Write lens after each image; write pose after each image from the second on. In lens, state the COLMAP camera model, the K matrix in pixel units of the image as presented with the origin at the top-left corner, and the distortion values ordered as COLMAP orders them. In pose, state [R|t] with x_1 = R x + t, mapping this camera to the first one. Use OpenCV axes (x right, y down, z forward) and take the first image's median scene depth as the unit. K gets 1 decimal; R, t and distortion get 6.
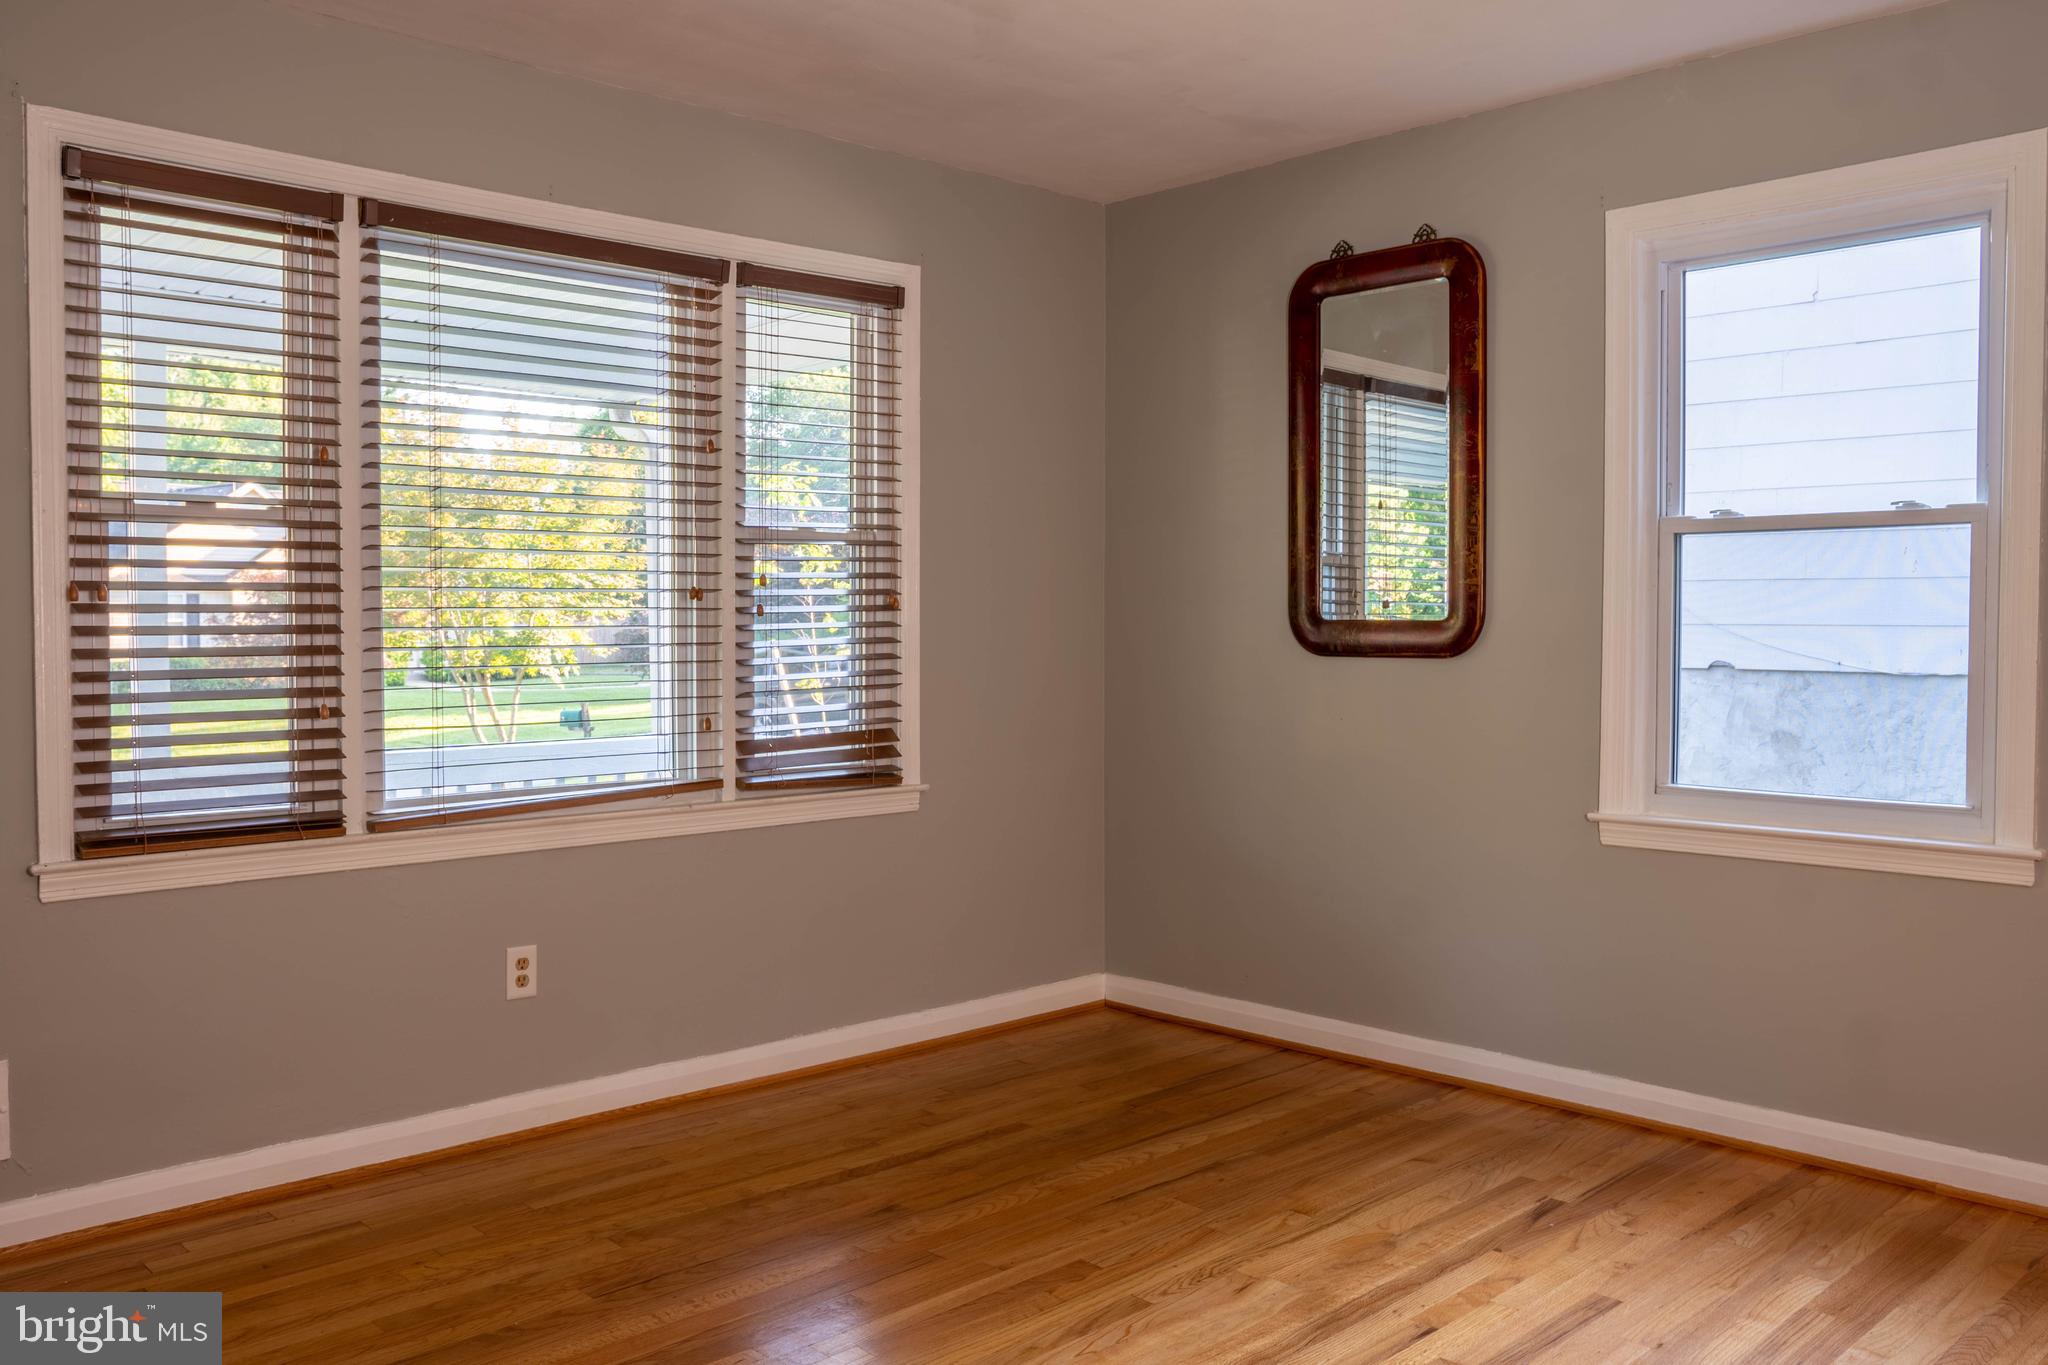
lens RADIAL K [[1609.8, 0, 1023.4], [0, 1609.8, 682.0], [0, 0, 1]] dist [-0.074256, 0.039685]
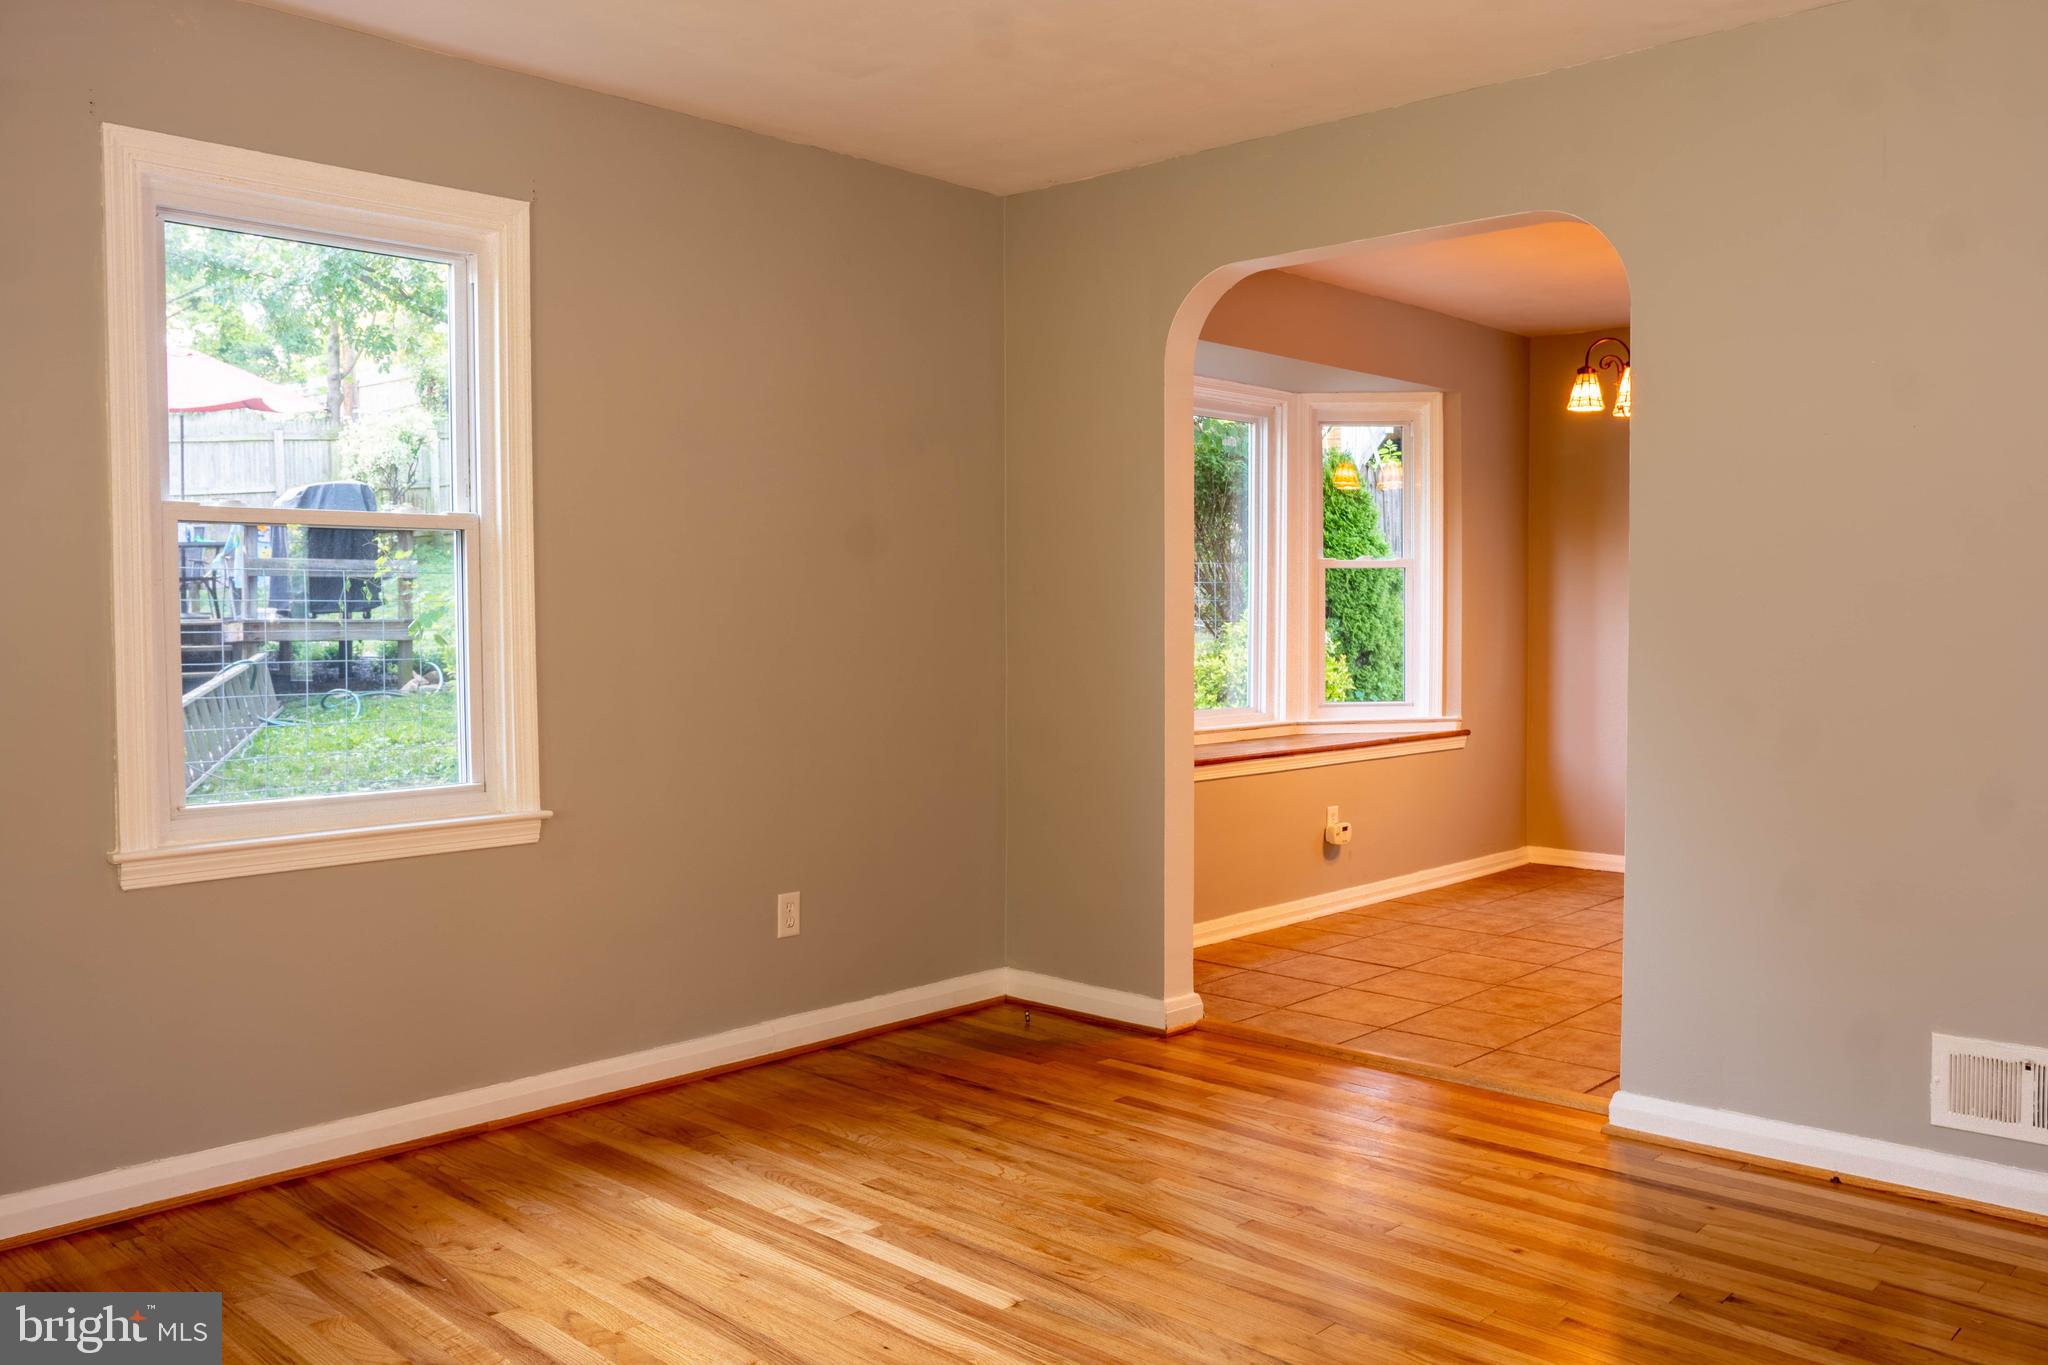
lens RADIAL K [[1609.8, 0, 1020.2], [0, 1609.8, 677.8], [0, 0, 1]] dist [-0.074256, 0.039685]
pose [[-0.054419, -0.039207, 0.997748, -0.543221], [0.037771, 0.998433, 0.041294, -0.028118], [-0.997804, 0.039933, -0.052853, 0.655162]]
